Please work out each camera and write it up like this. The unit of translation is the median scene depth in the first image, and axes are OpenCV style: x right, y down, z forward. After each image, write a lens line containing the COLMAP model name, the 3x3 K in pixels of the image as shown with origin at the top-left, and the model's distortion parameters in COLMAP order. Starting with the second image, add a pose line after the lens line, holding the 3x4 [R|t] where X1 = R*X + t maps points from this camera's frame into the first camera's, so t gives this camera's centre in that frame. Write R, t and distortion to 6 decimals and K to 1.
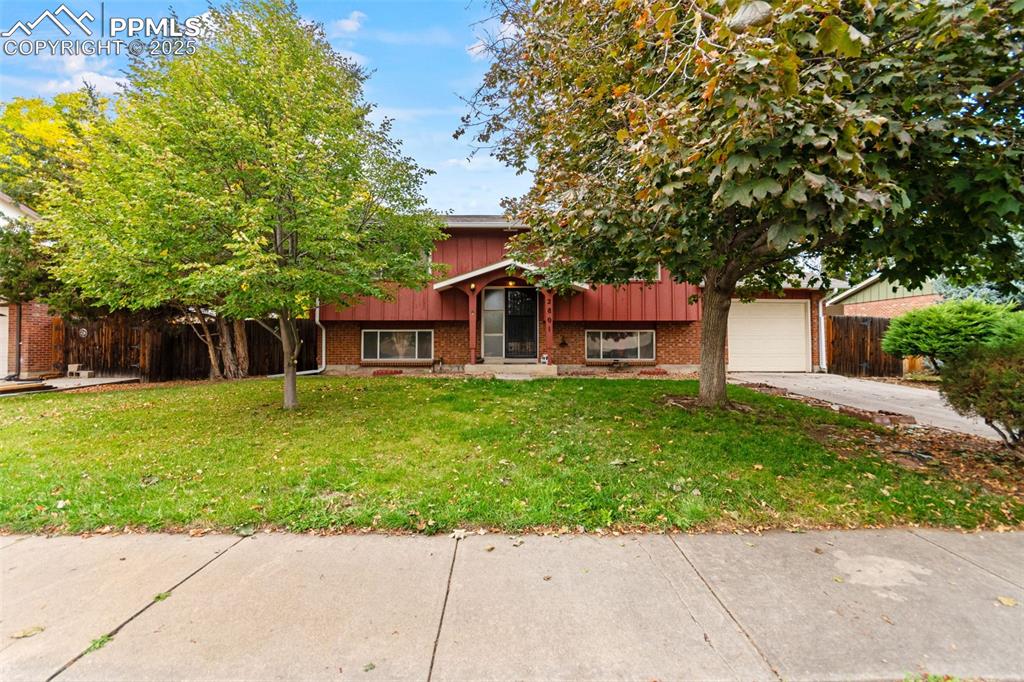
lens RADIAL K [[452.6, 0, 512.7], [0, 452.6, 339.8], [0, 0, 1]] dist [0.001741, 0.000684]
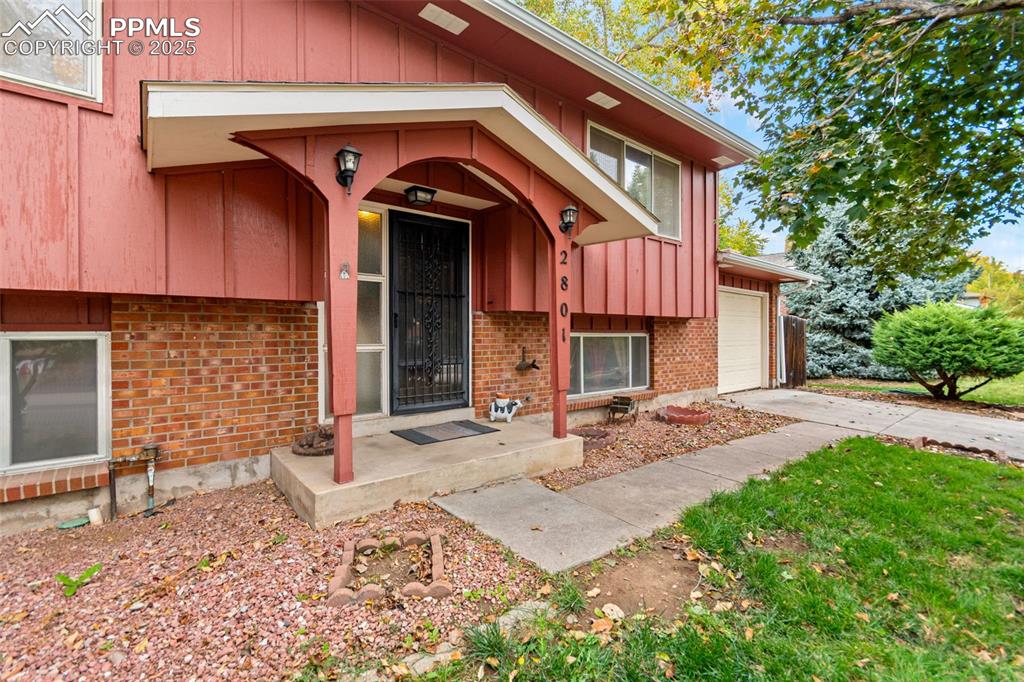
lens RADIAL K [[452.6, 0, 510.5], [0, 452.6, 337.5], [0, 0, 1]] dist [0.001741, 0.000684]
pose [[0.782814, -0.006151, 0.622225, -0.157754], [-0.007983, 0.999770, 0.019927, -0.025919], [-0.622205, -0.020566, 0.782585, 0.683845]]
